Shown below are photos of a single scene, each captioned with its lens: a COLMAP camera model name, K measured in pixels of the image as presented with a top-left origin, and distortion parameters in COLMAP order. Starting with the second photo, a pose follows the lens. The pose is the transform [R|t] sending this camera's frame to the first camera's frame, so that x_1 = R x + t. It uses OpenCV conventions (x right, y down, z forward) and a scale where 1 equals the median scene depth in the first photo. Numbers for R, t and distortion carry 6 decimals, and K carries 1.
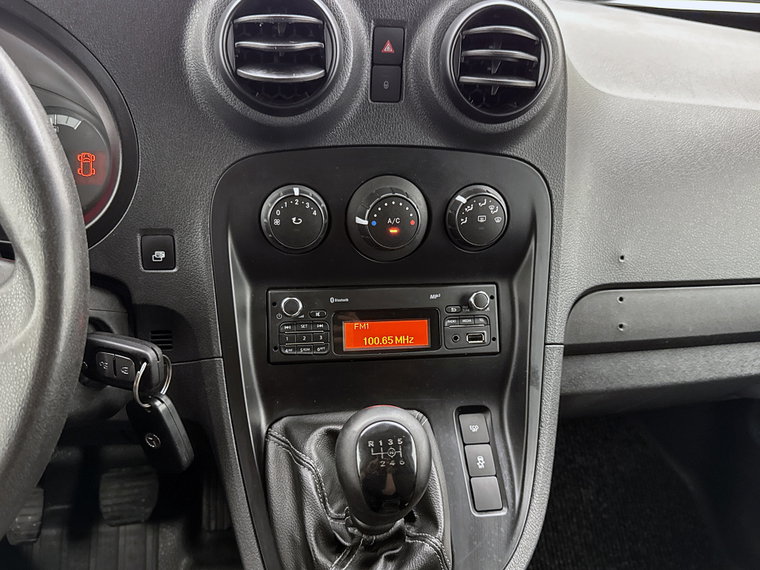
lens RADIAL K [[638.4, 0, 380.9], [0, 638.4, 284.6], [0, 0, 1]] dist [0.071936, -0.043059]
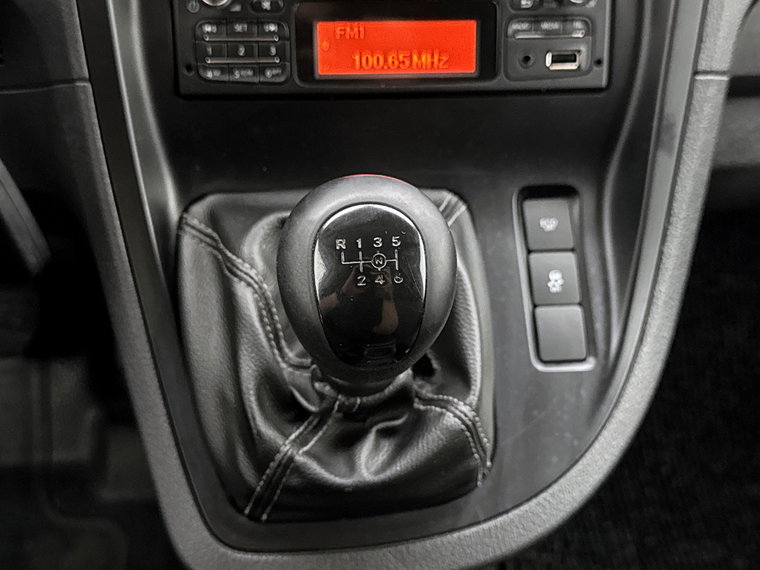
lens RADIAL K [[1010.3, 0, 380.7], [0, 1010.3, 283.2], [0, 0, 1]] dist [0.119278, 0.000000]
pose [[0.998995, 0.030794, -0.032575, 0.030918], [-0.020641, 0.961073, 0.275522, 0.034224], [0.039791, -0.274573, 0.960743, 0.133919]]
